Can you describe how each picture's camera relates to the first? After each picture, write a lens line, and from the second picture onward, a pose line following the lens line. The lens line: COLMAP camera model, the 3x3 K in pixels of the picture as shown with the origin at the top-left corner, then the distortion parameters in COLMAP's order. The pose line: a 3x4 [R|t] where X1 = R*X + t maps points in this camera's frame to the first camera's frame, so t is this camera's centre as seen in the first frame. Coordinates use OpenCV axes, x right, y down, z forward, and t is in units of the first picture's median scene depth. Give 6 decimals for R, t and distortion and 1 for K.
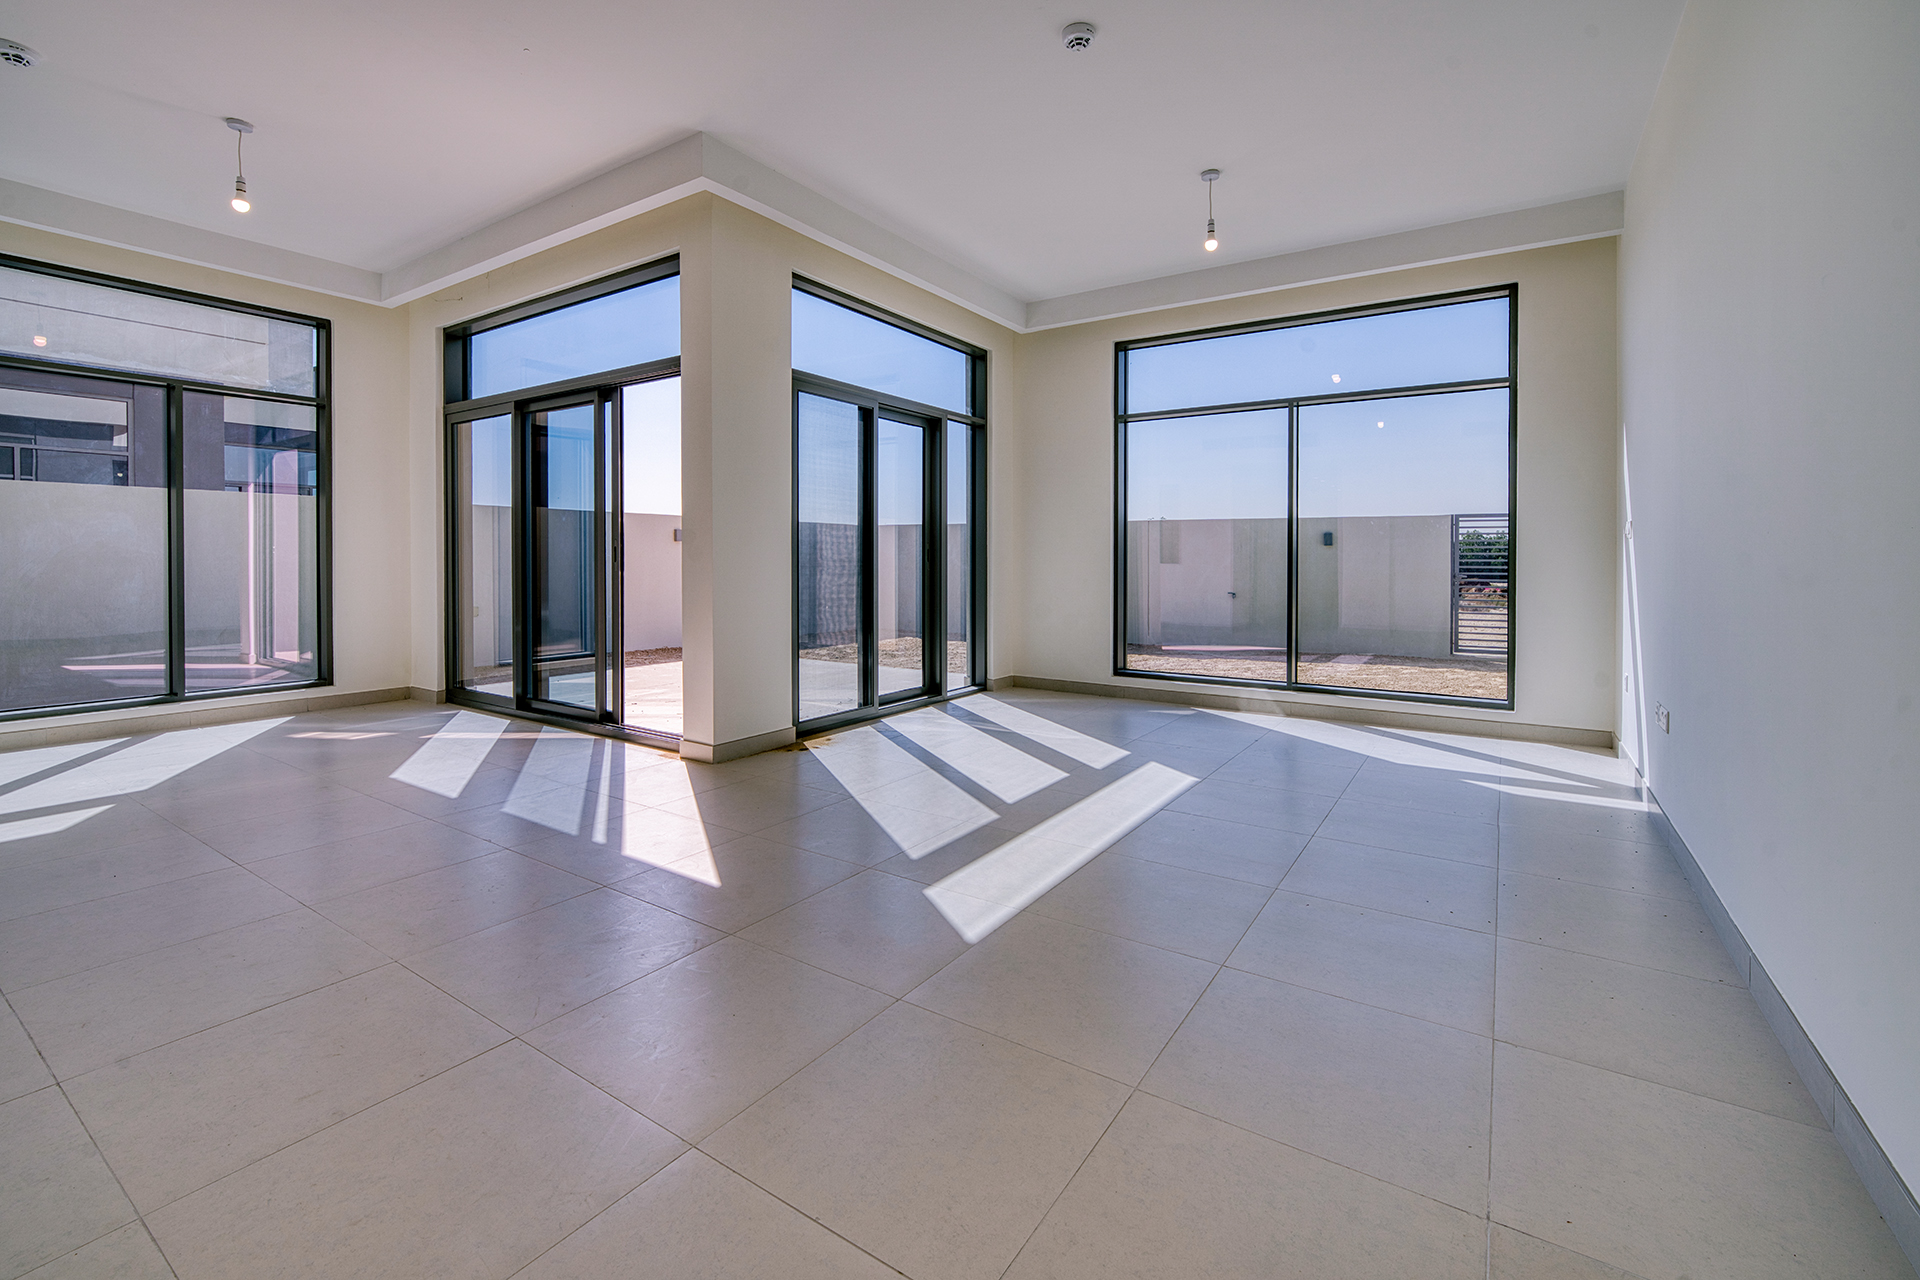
lens RADIAL K [[811.8, 0, 962.4], [0, 811.8, 571.1], [0, 0, 1]] dist [-0.000515, 0.000085]
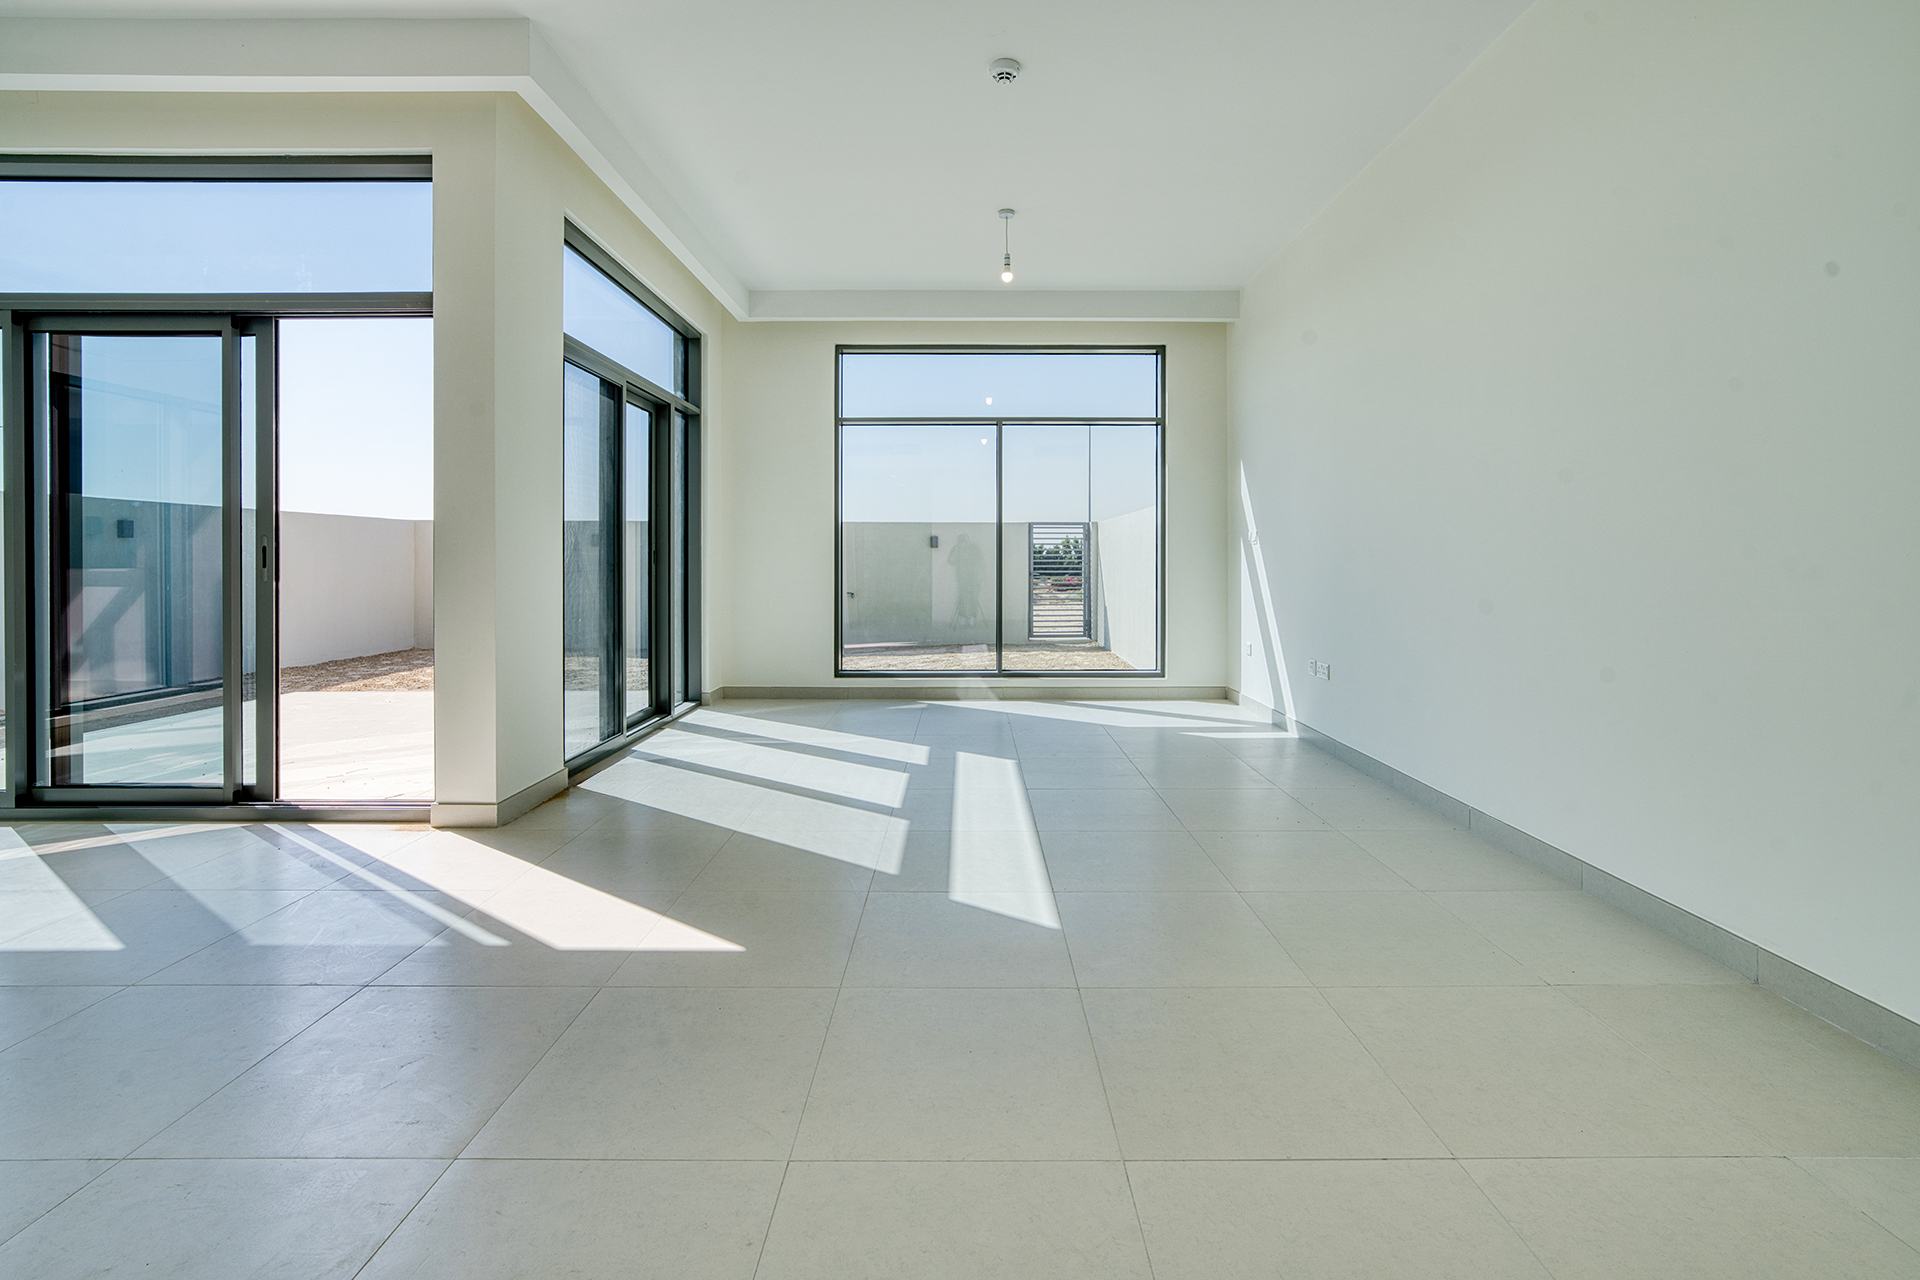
lens RADIAL K [[839.4, 0, 927.5], [0, 839.4, 566.6], [0, 0, 1]] dist [-0.001982, -0.000377]
pose [[0.835441, -0.007961, 0.549523, -0.320823], [0.012550, 0.999911, -0.004594, -0.001835], [-0.549438, 0.010735, 0.835466, 0.082747]]
